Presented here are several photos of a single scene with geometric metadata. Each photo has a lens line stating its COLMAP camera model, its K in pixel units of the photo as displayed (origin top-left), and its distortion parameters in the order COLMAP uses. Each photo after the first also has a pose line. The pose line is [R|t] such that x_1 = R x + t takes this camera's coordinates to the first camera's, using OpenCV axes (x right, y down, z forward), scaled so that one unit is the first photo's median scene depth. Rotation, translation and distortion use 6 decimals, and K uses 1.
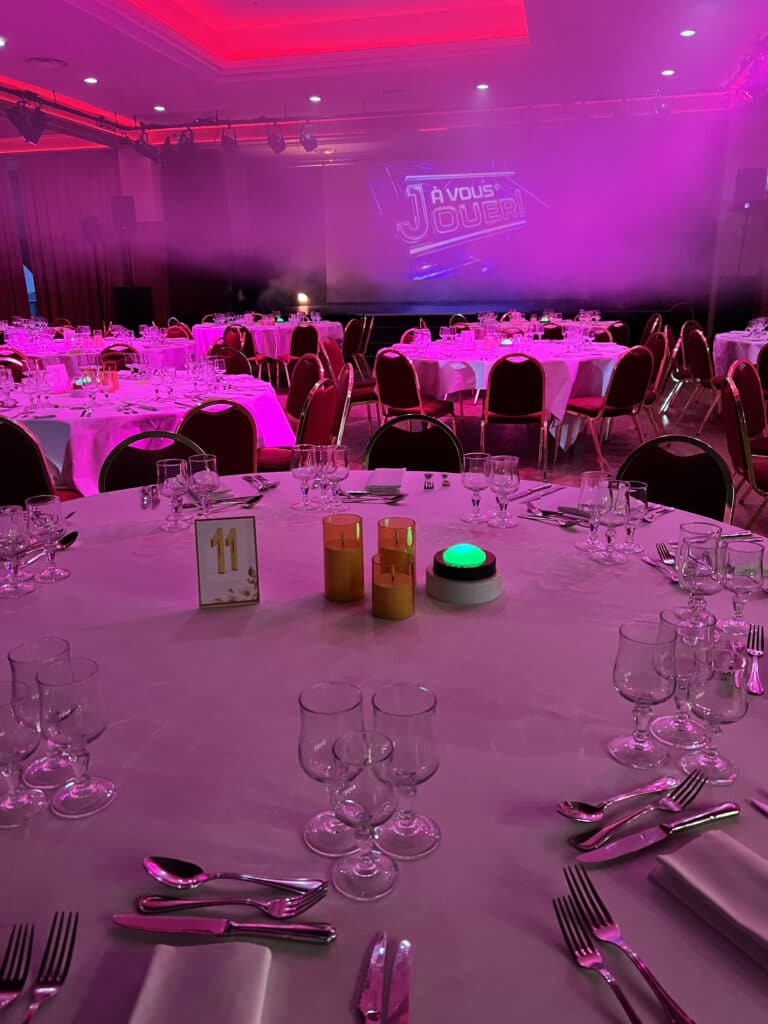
lens RADIAL K [[772.1, 0, 384.0], [0, 772.1, 512.0], [0, 0, 1]] dist [0.064878, -0.080212]
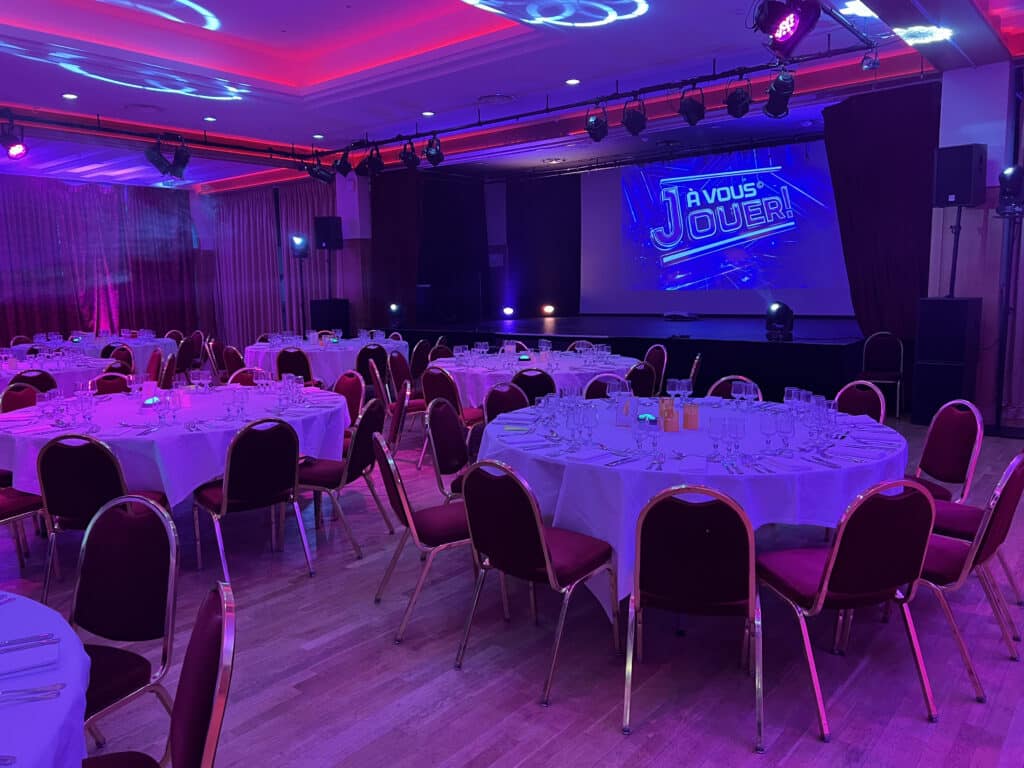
lens RADIAL K [[773.3, 0, 506.0], [0, 773.3, 384.1], [0, 0, 1]] dist [0.063747, -0.079653]
pose [[0.888420, 0.060647, -0.455008, 0.530980], [-0.129712, 0.984004, -0.122111, -0.121744], [0.440324, 0.167506, 0.882075, 0.313128]]
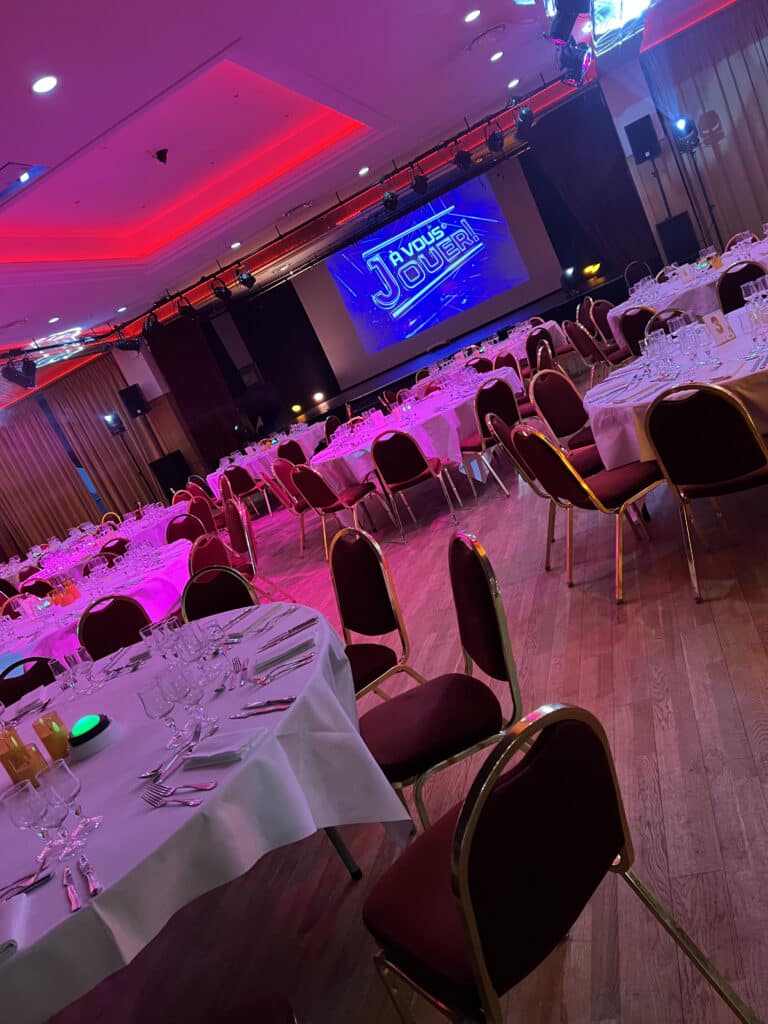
lens RADIAL K [[773.3, 0, 391.6], [0, 773.3, 522.8], [0, 0, 1]] dist [0.063747, -0.079653]
pose [[0.912840, -0.378372, -0.153485, 0.162509], [0.371242, 0.925595, -0.073853, 0.004111], [0.170009, 0.010436, 0.985387, -0.065945]]
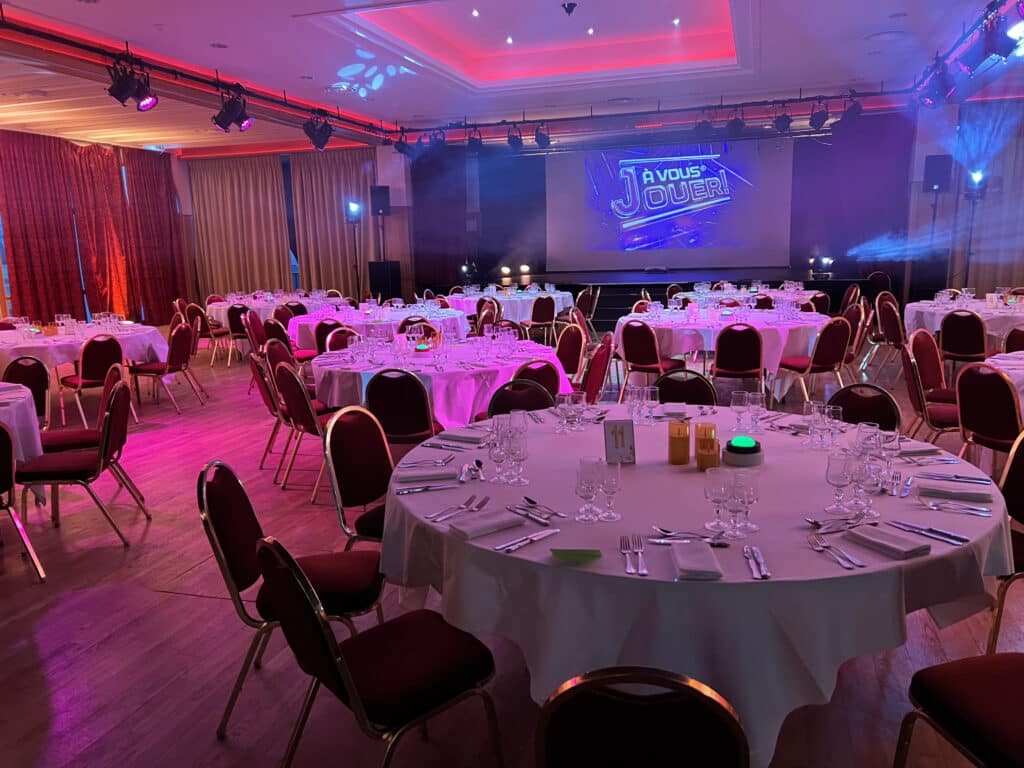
lens RADIAL K [[772.0, 0, 518.0], [0, 772.0, 389.6], [0, 0, 1]] dist [0.067413, -0.082889]
pose [[0.996716, 0.005746, -0.080768, -0.046281], [-0.013974, 0.994719, -0.101680, 0.020554], [0.079757, 0.102475, 0.991533, -0.149780]]
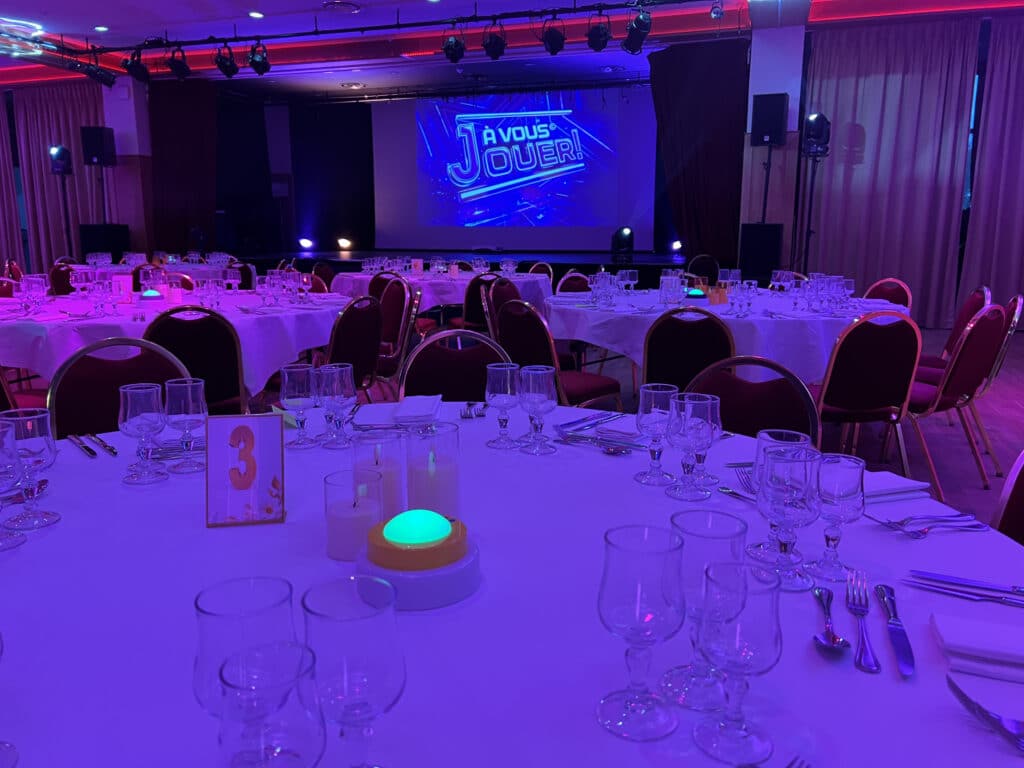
lens RADIAL K [[780.4, 0, 512.0], [0, 780.4, 384.0], [0, 0, 1]] dist [0.073347, -0.082850]
pose [[0.994758, 0.037430, -0.095162, 0.349991], [-0.046820, 0.994041, -0.098442, -0.056111], [0.090911, 0.102381, 0.990582, 0.232022]]
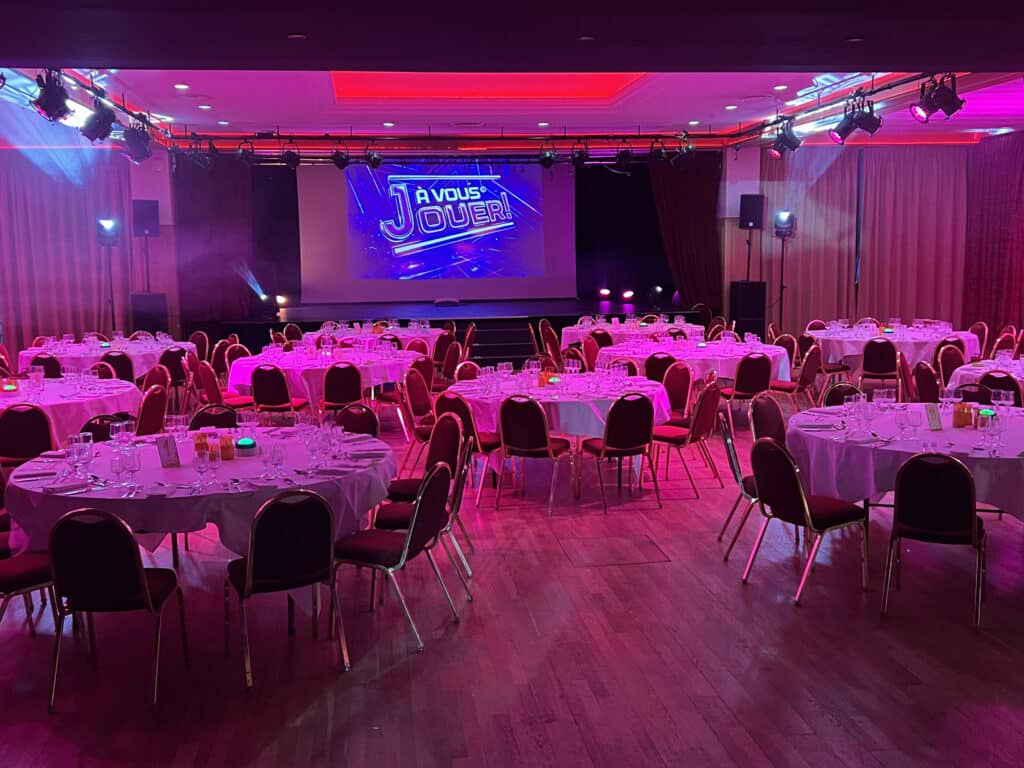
lens RADIAL K [[1062.1, 0, 512.0], [0, 1062.1, 384.0], [0, 0, 1]] dist [0.148817, -0.324018]
pose [[0.939221, -0.041444, 0.340802, -0.524618], [0.099101, 0.983158, -0.153556, 0.068997], [-0.328698, 0.177997, 0.927510, -0.407029]]
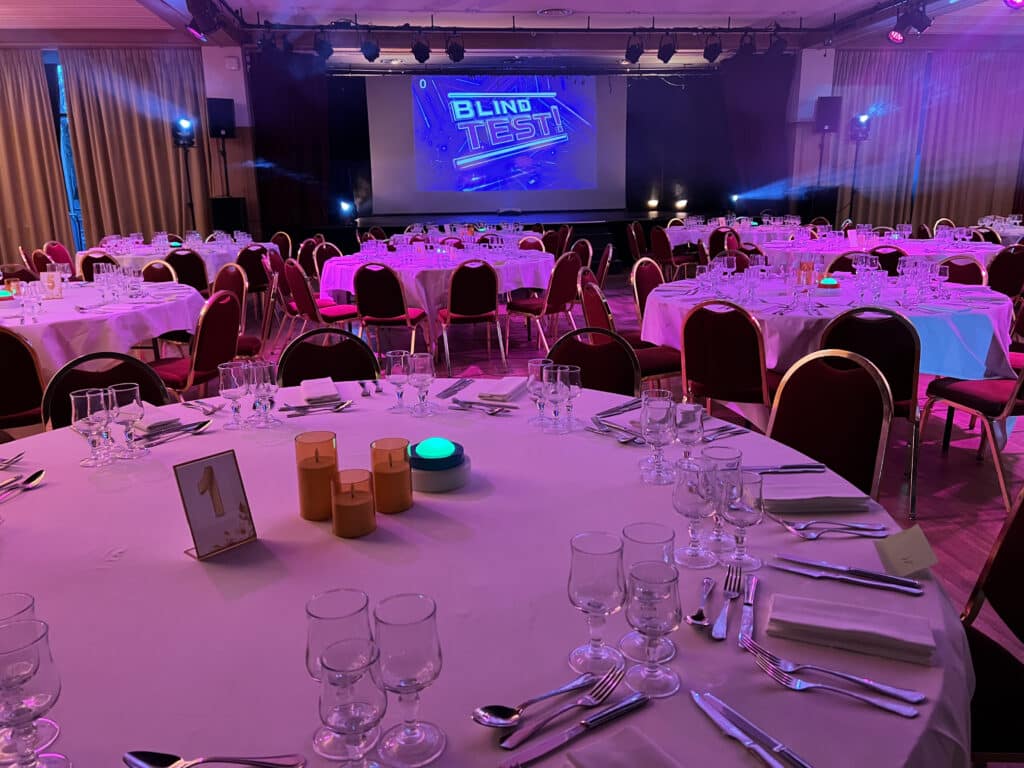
lens RADIAL K [[772.1, 0, 512.0], [0, 772.1, 384.0], [0, 0, 1]] dist [0.064878, -0.080212]
pose [[0.937650, -0.084404, 0.337177, -0.496403], [0.101363, 0.994303, -0.032978, -0.019498], [-0.332473, 0.065099, 0.940863, 0.088998]]
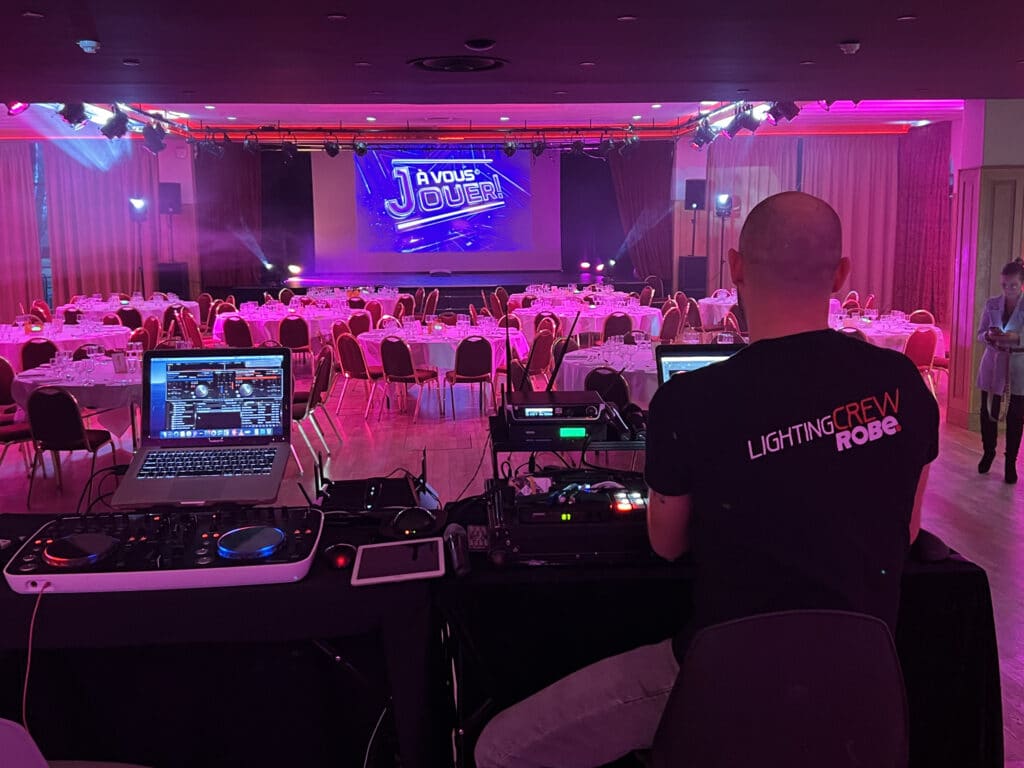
lens RADIAL K [[1061.1, 0, 515.9], [0, 1061.1, 393.6], [0, 0, 1]] dist [0.146151, -0.350265]
pose [[0.958236, -0.038623, 0.283360, -0.436500], [0.077371, 0.988899, -0.126855, 0.163492], [-0.275315, 0.143481, 0.950587, -0.738376]]
